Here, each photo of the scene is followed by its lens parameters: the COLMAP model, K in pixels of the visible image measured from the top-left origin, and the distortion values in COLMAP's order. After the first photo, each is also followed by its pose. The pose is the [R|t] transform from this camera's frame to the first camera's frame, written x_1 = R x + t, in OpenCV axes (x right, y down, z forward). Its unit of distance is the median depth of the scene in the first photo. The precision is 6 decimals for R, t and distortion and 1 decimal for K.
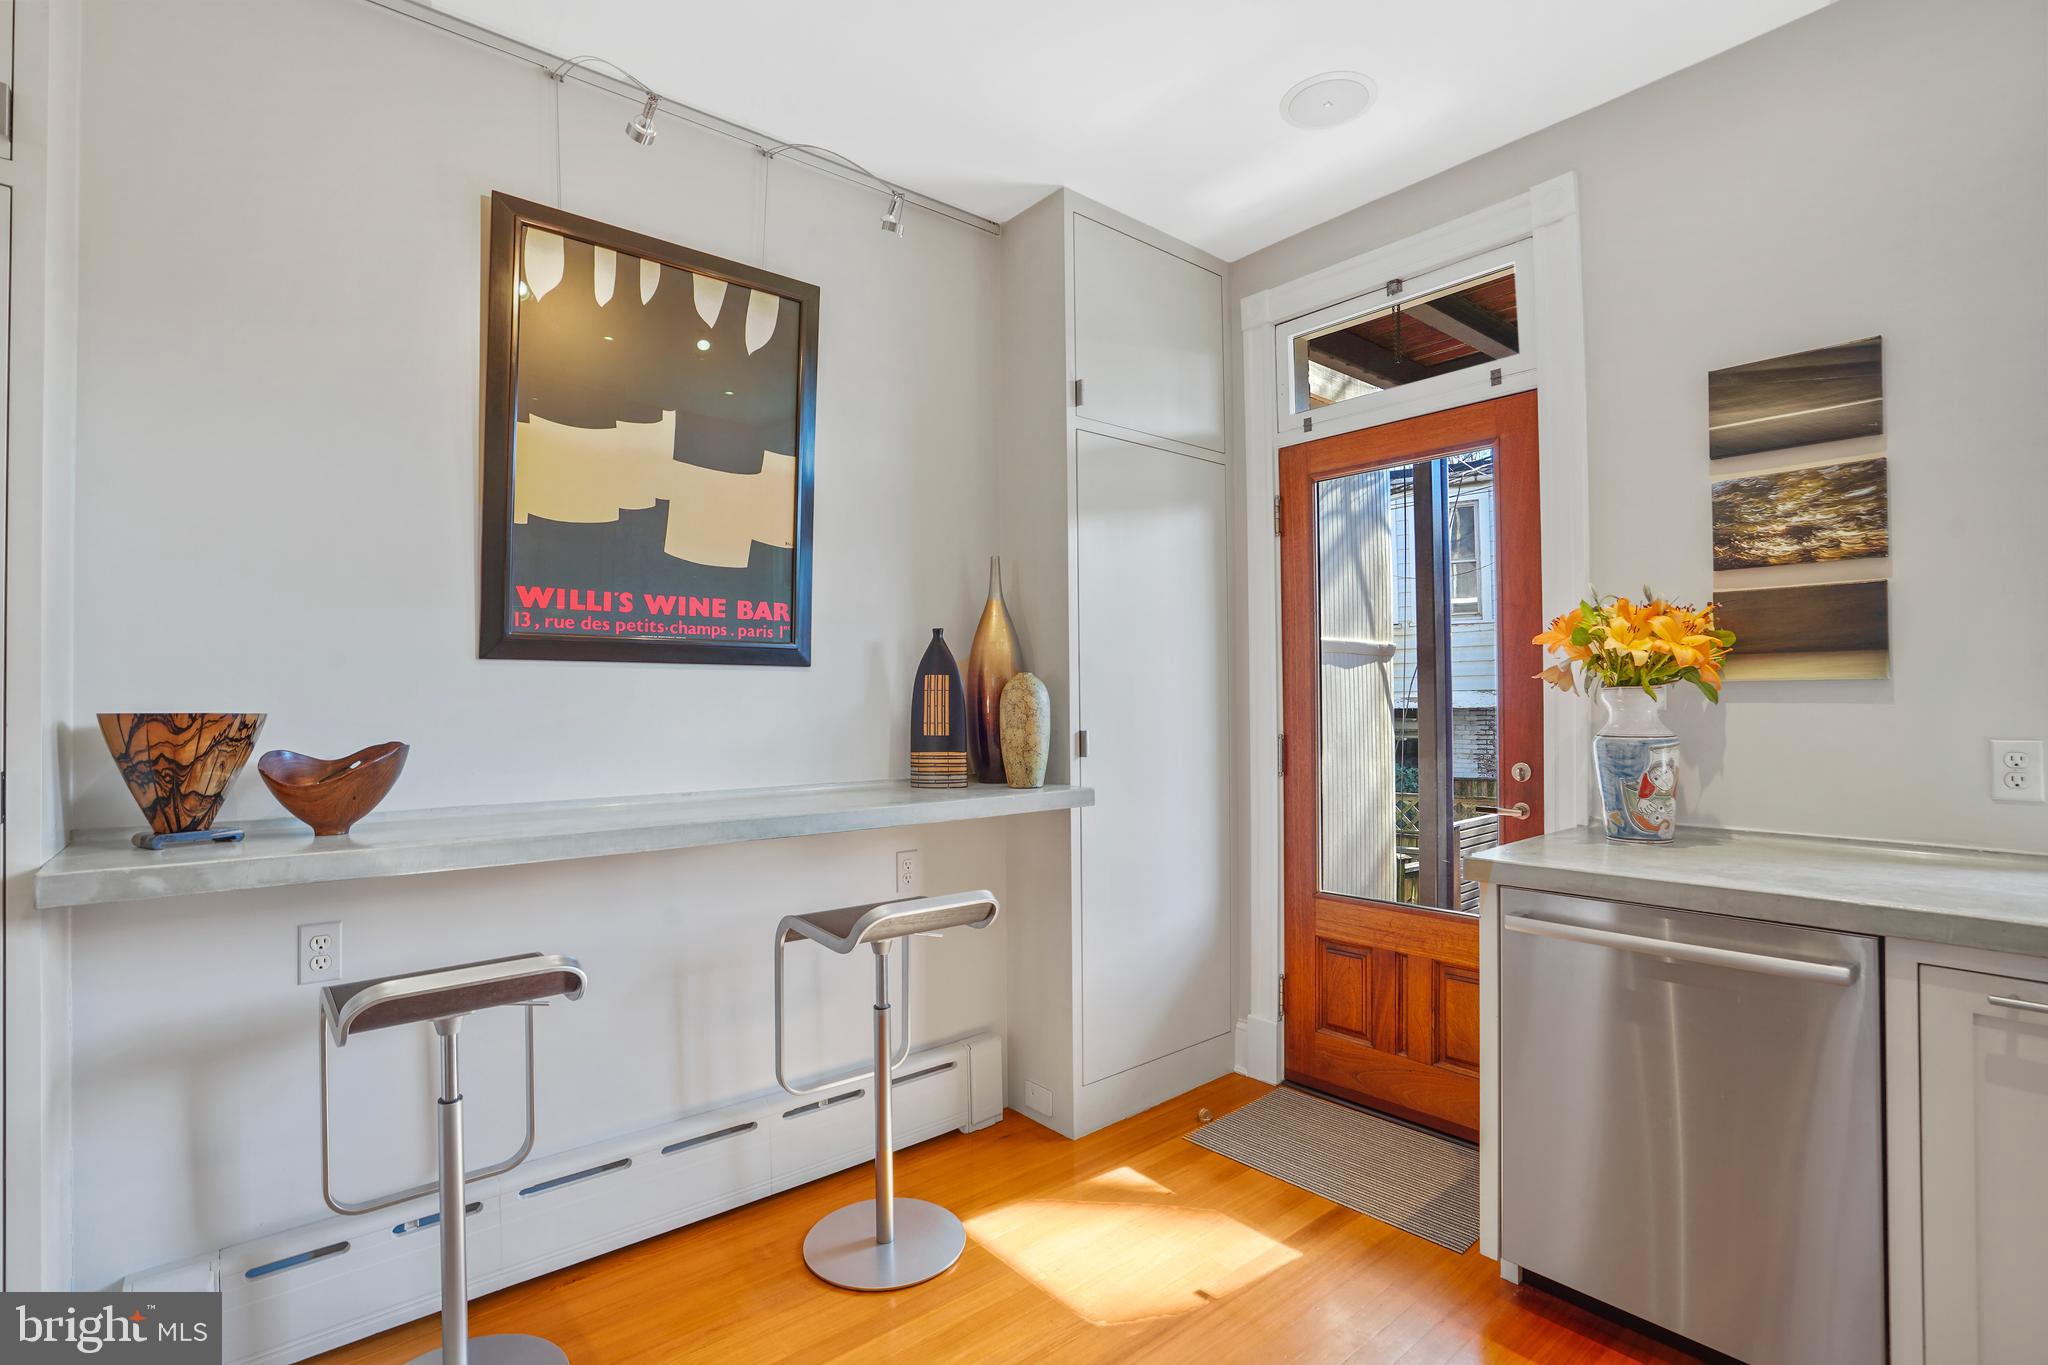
lens RADIAL K [[963.8, 0, 1025.8], [0, 963.8, 676.2], [0, 0, 1]] dist [-0.035410, 0.010602]
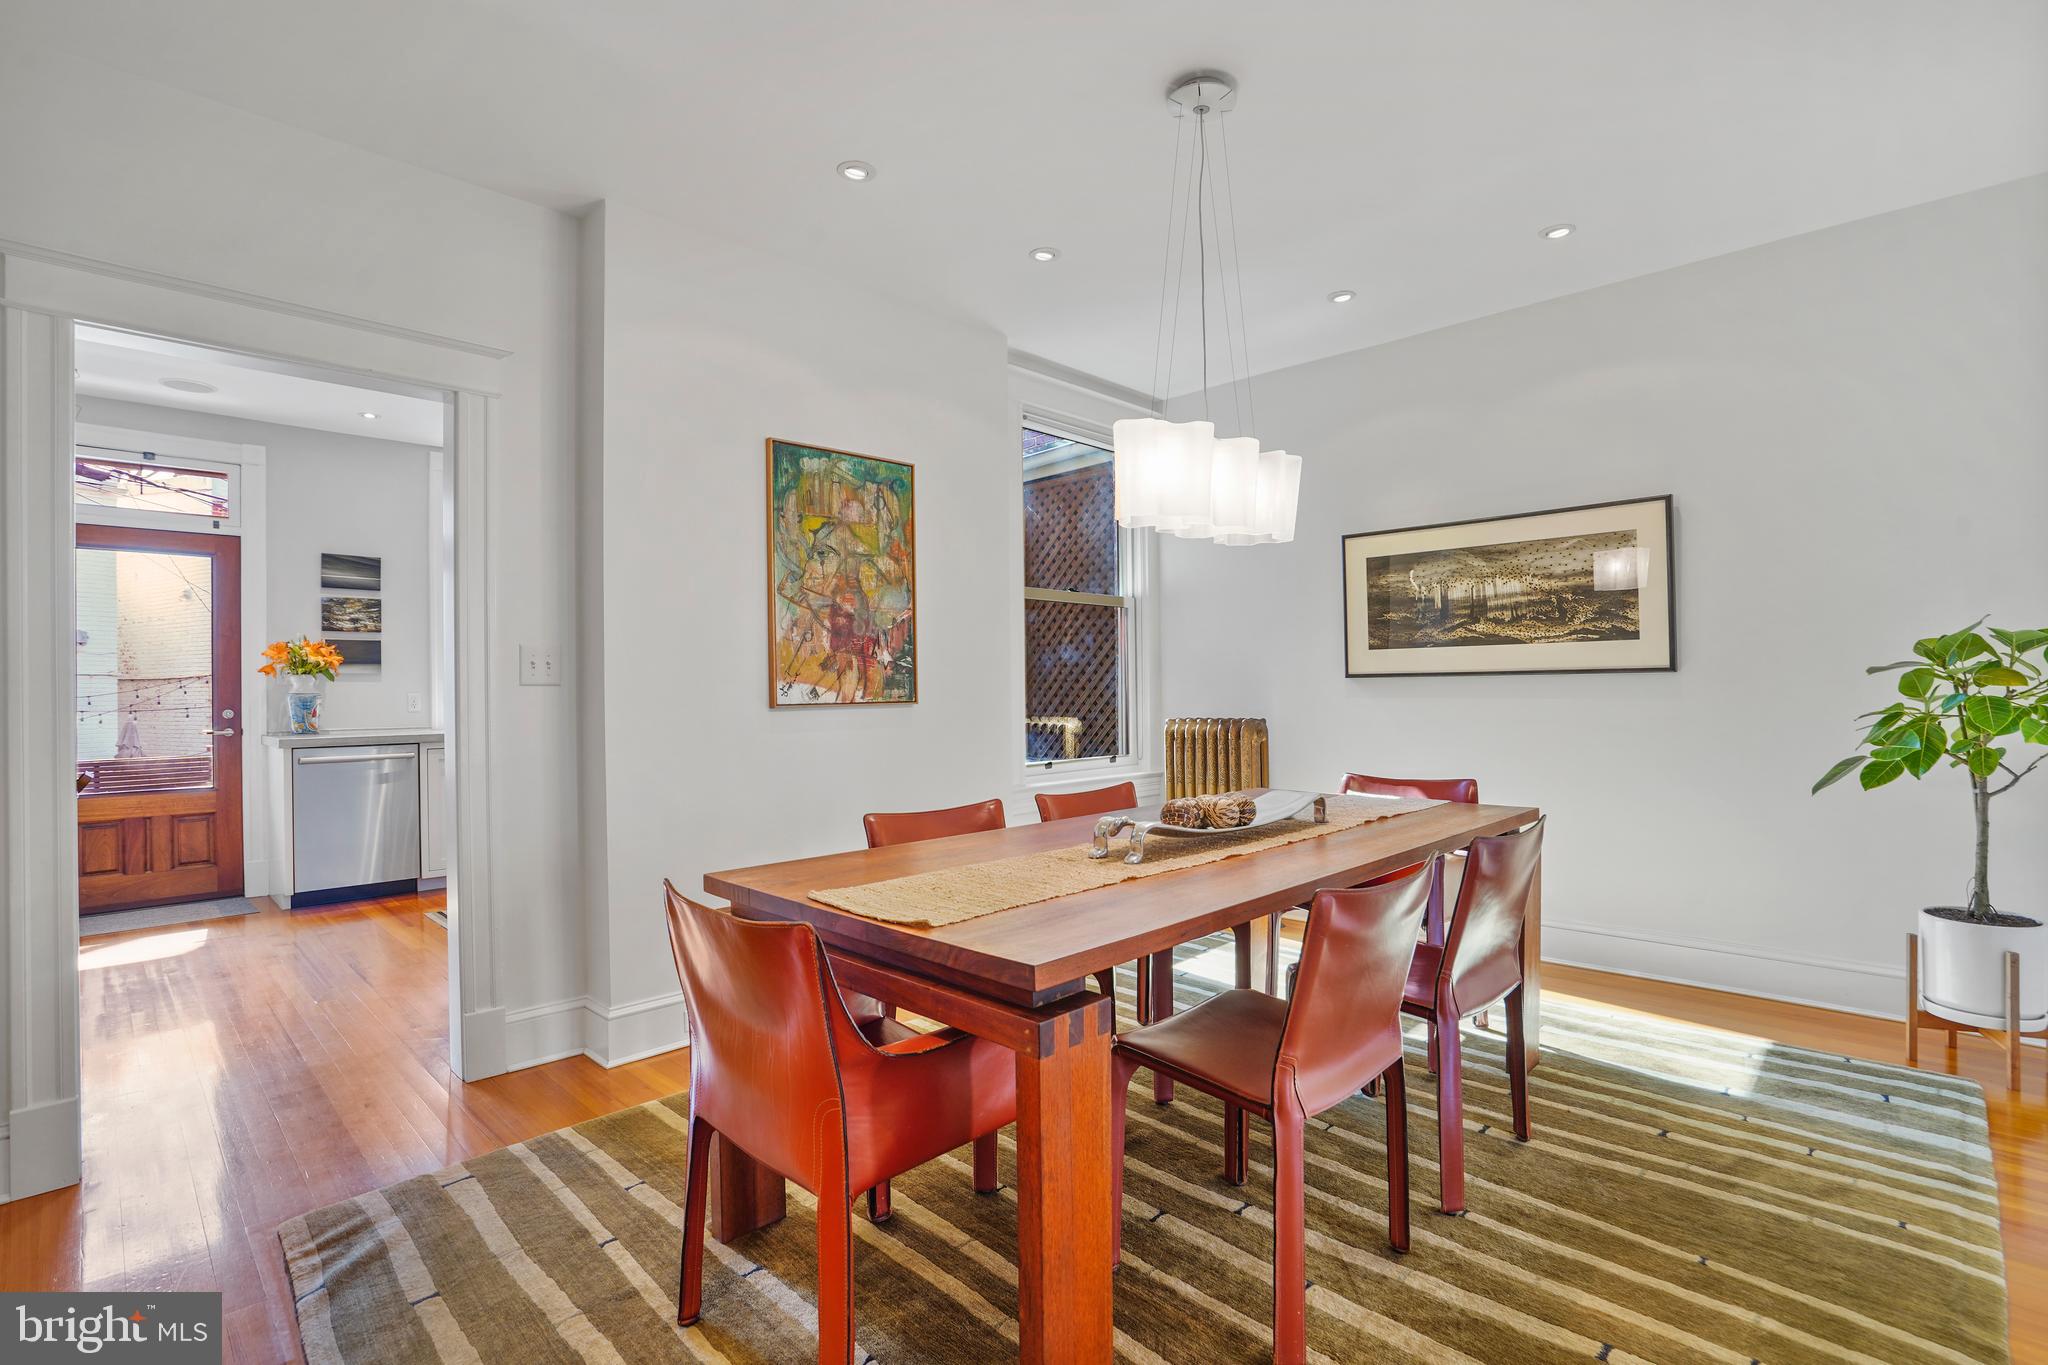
lens RADIAL K [[963.8, 0, 1011.5], [0, 963.8, 683.4], [0, 0, 1]] dist [-0.035410, 0.010602]
pose [[-0.078426, 0.021534, 0.996687, -2.088040], [-0.005787, 0.999740, -0.022055, 0.082535], [-0.996903, -0.007497, -0.078281, -0.702468]]
